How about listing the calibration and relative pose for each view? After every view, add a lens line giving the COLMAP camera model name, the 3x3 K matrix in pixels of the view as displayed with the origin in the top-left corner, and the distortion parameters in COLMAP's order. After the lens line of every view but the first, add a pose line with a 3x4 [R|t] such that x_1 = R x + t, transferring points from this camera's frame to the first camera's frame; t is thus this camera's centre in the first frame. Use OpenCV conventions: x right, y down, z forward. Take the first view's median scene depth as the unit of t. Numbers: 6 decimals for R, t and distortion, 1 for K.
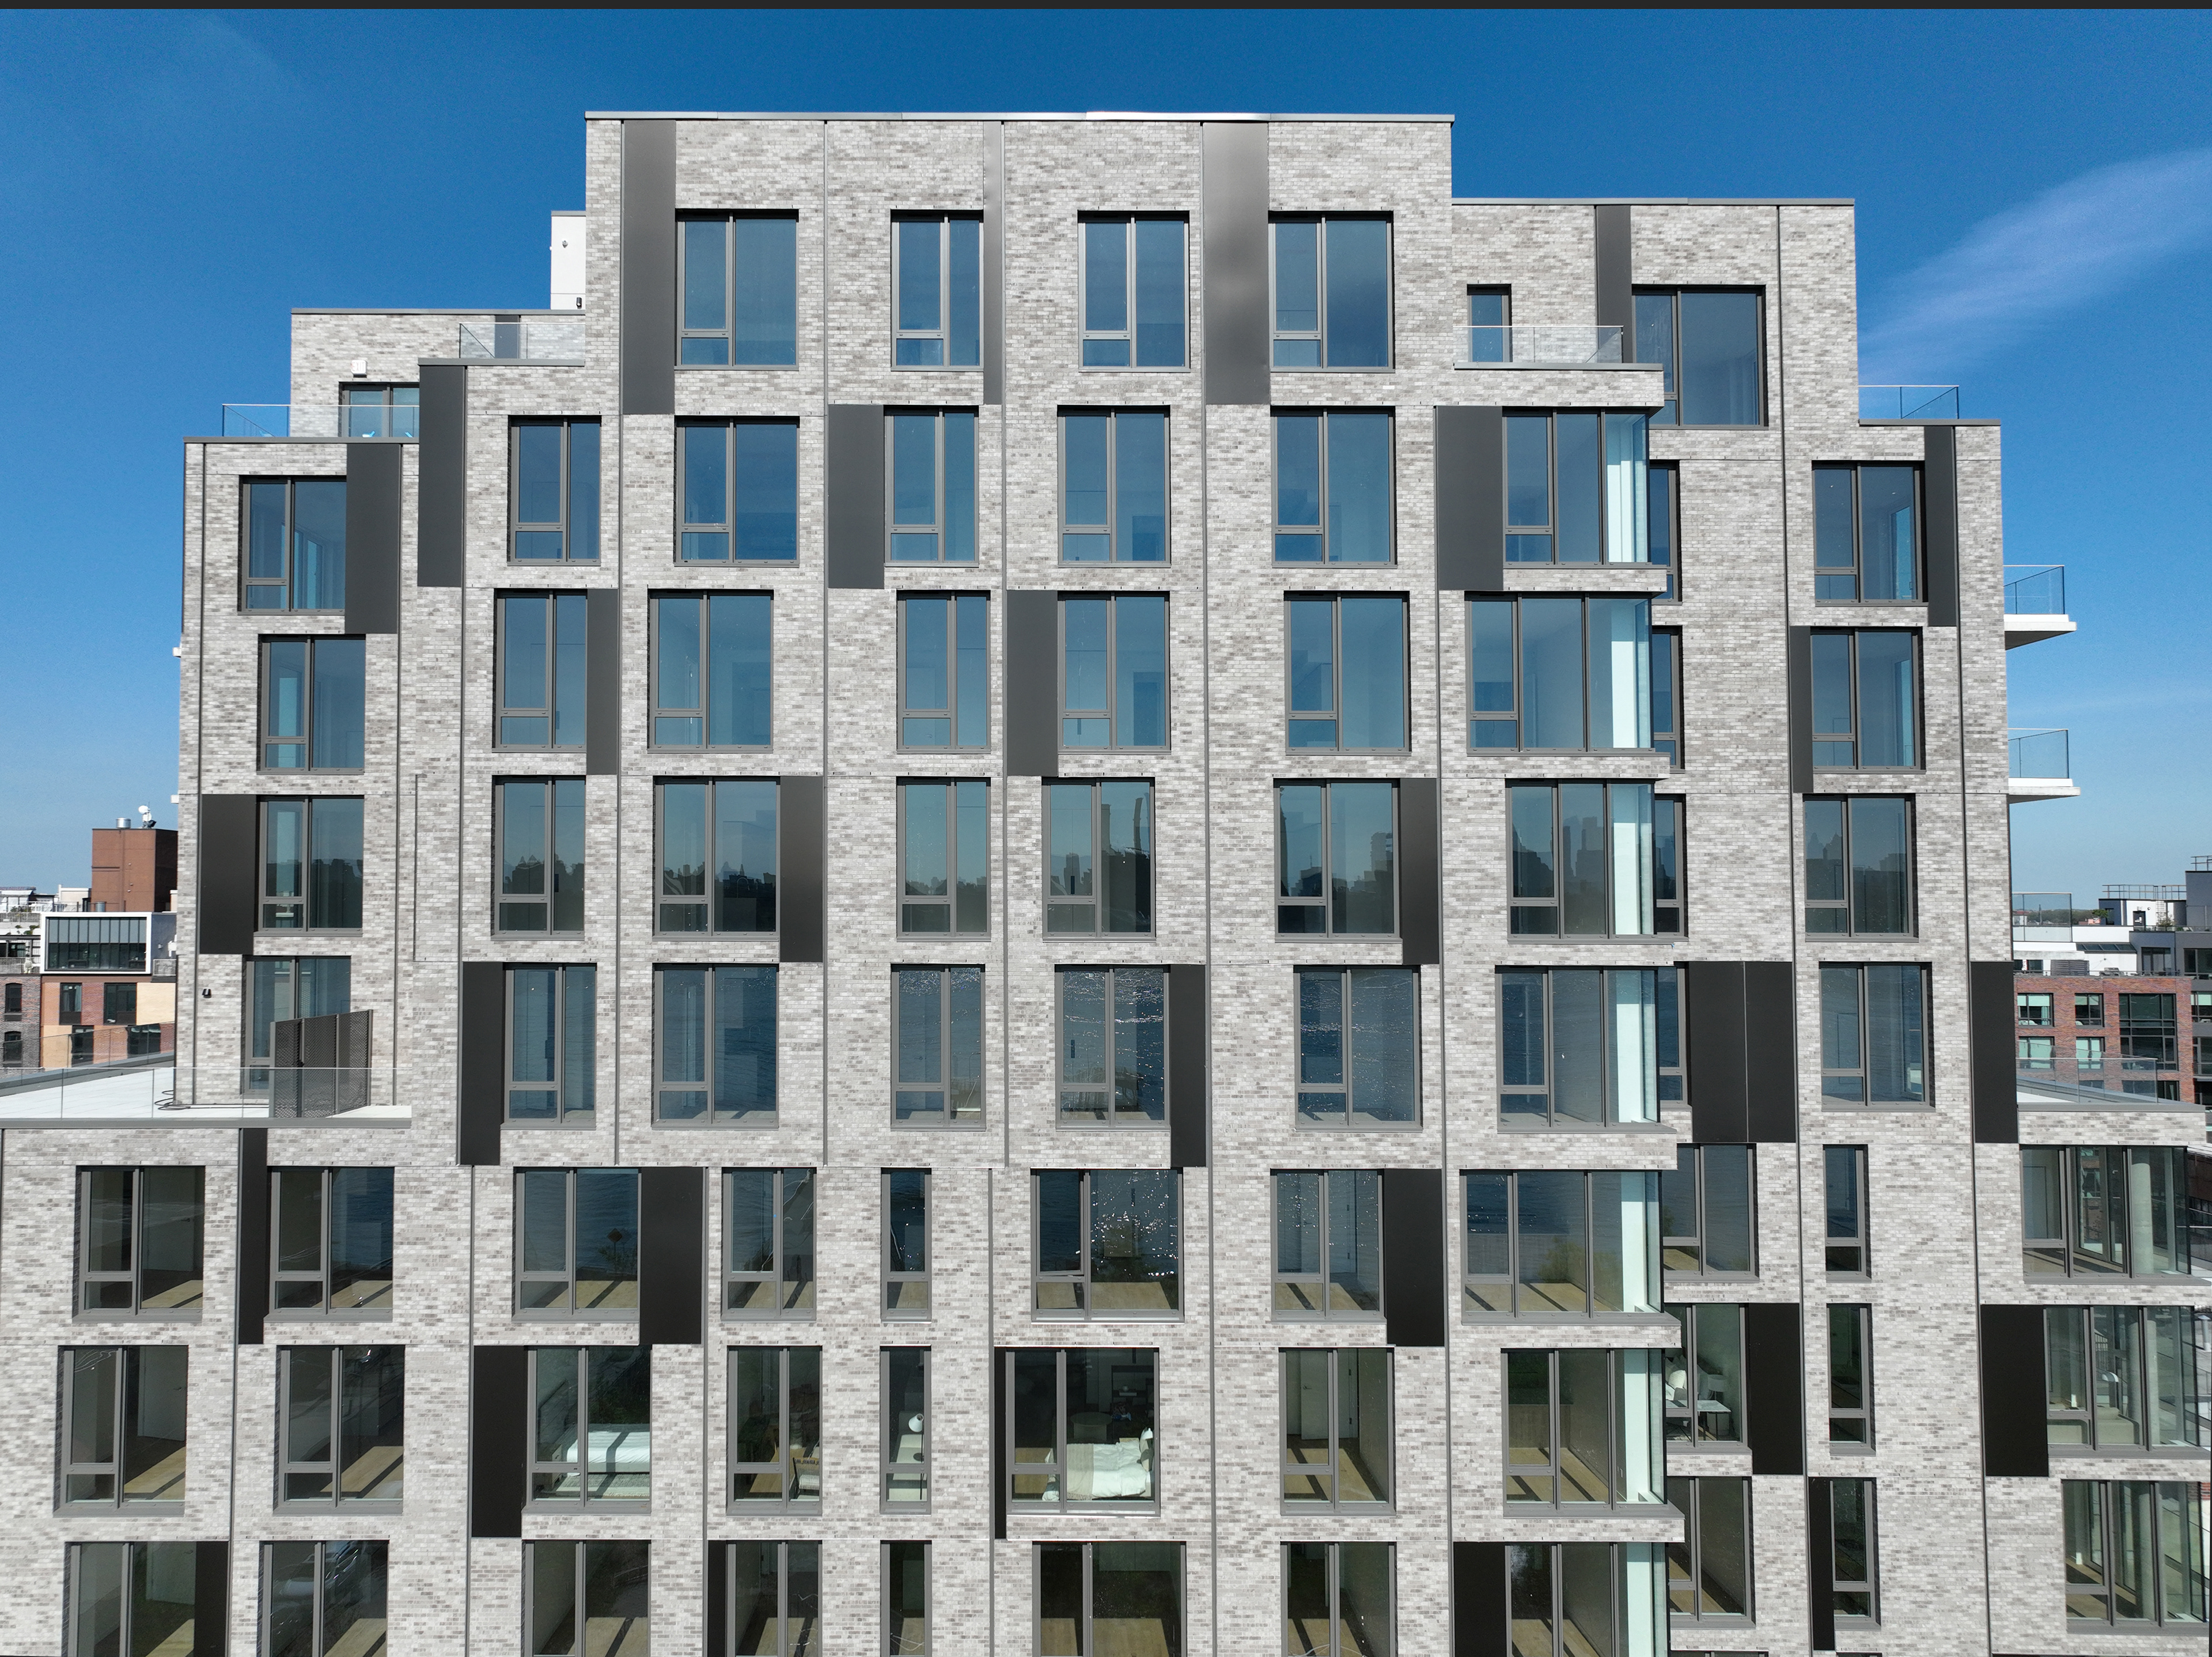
lens RADIAL K [[1682.2, 0, 1028.5], [0, 1682.2, 825.5], [0, 0, 1]] dist [0.004184, 0.013126]
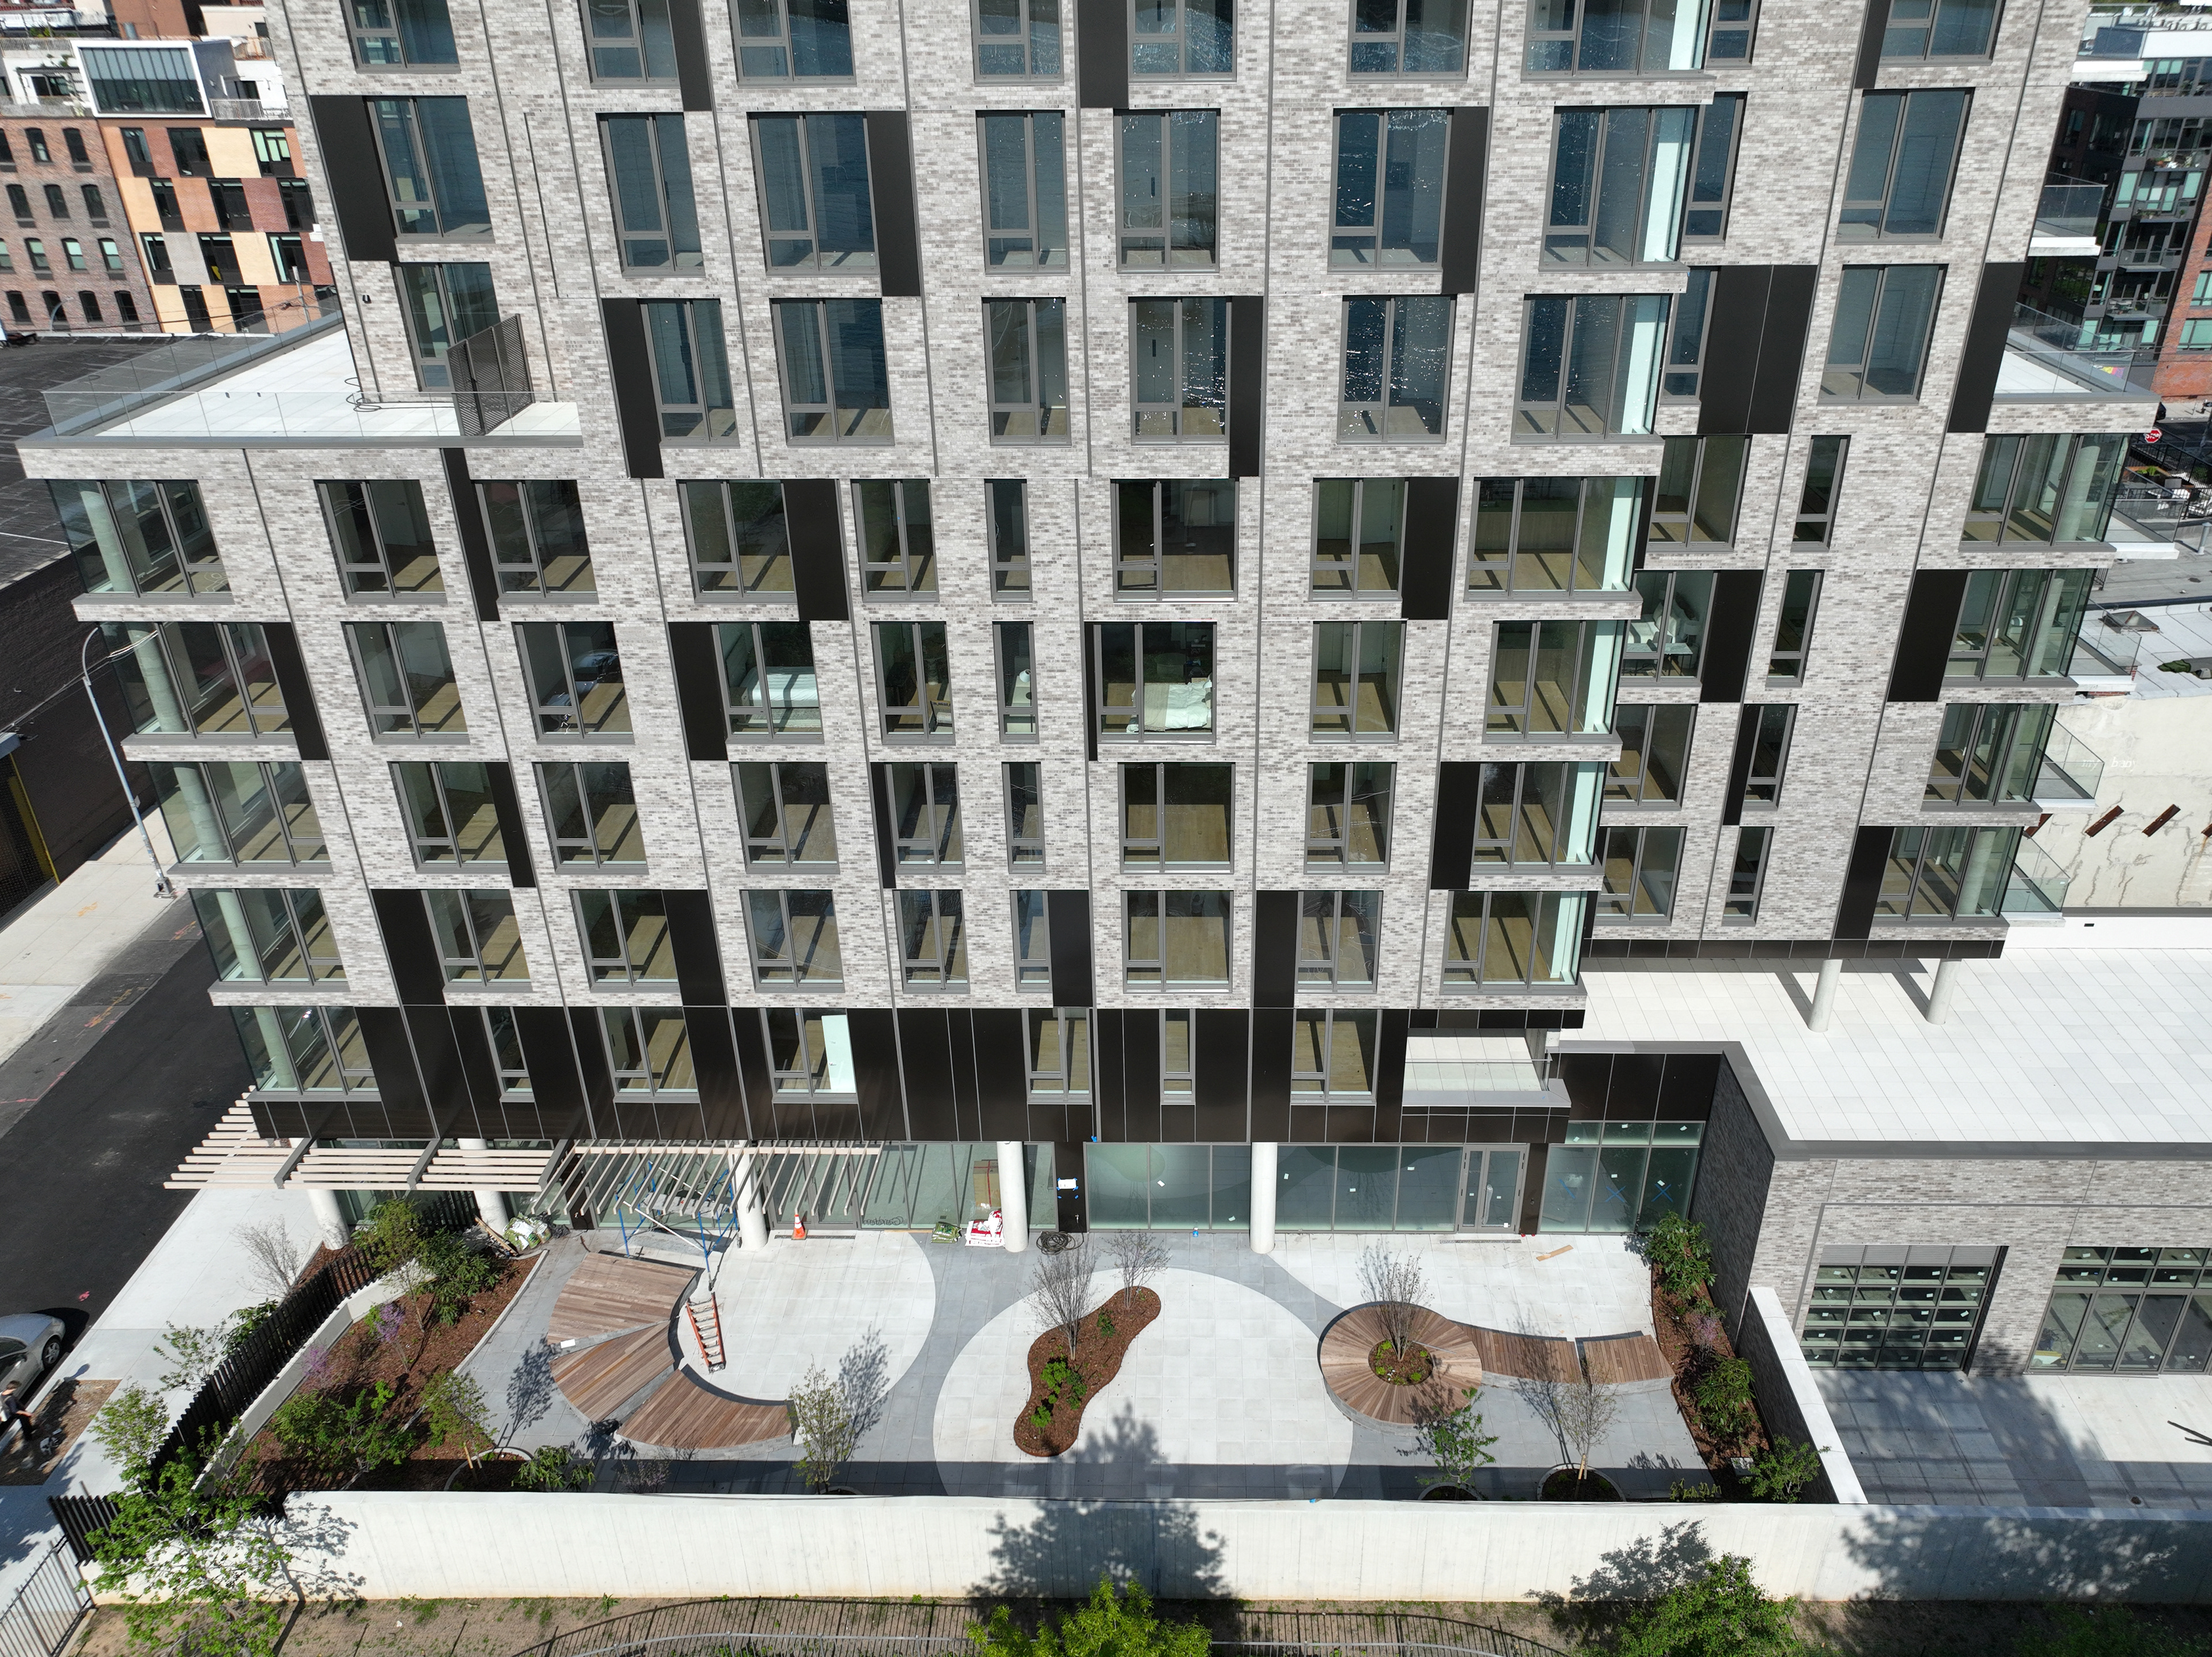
lens RADIAL K [[1770.0, 0, 1153.5], [0, 1770.0, 985.7], [0, 0, 1]] dist [0.004331, 0.001743]
pose [[0.999826, 0.001519, -0.018565, 0.054776], [0.009160, 0.827742, 0.561034, -0.197362], [0.016220, -0.561107, 0.827584, -0.228237]]
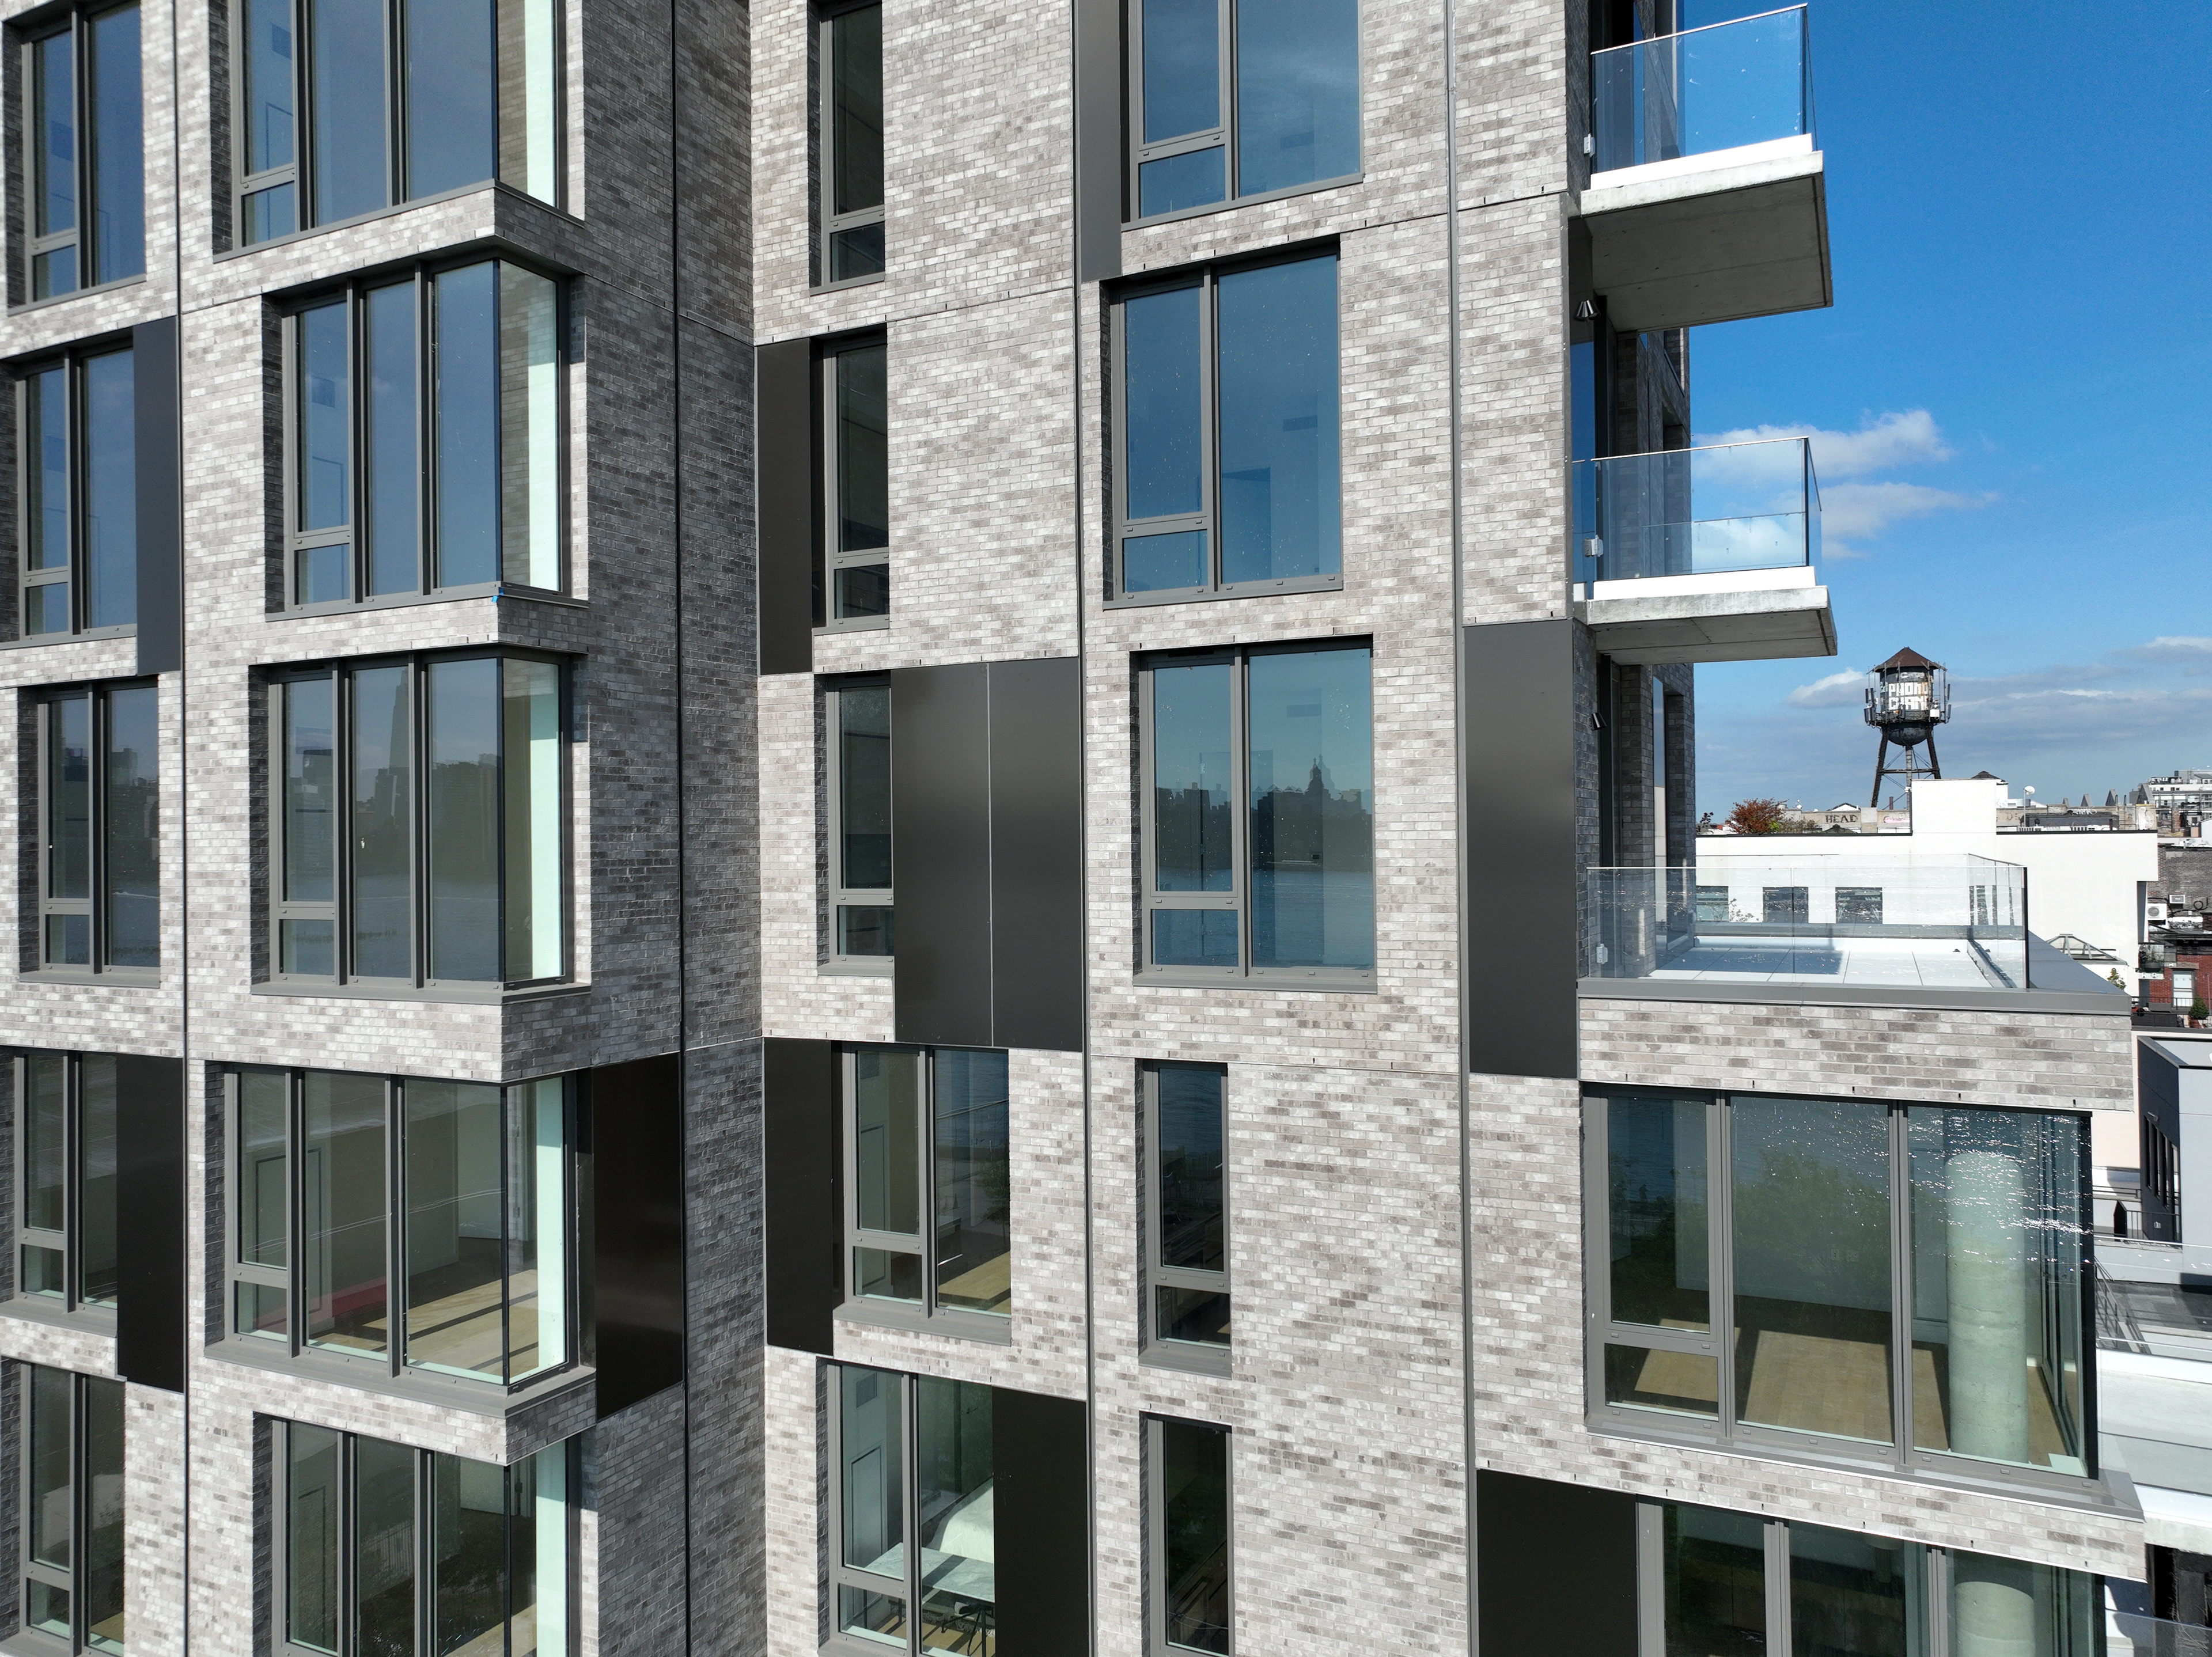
lens RADIAL K [[1594.9, 0, 1184.2], [0, 1594.9, 830.2], [0, 0, 1]] dist [0.002569, 0.010064]
pose [[0.888263, -0.018445, -0.458964, 0.749341], [0.036380, 0.998880, 0.030266, 0.128349], [0.457892, -0.043581, 0.887939, 0.698792]]
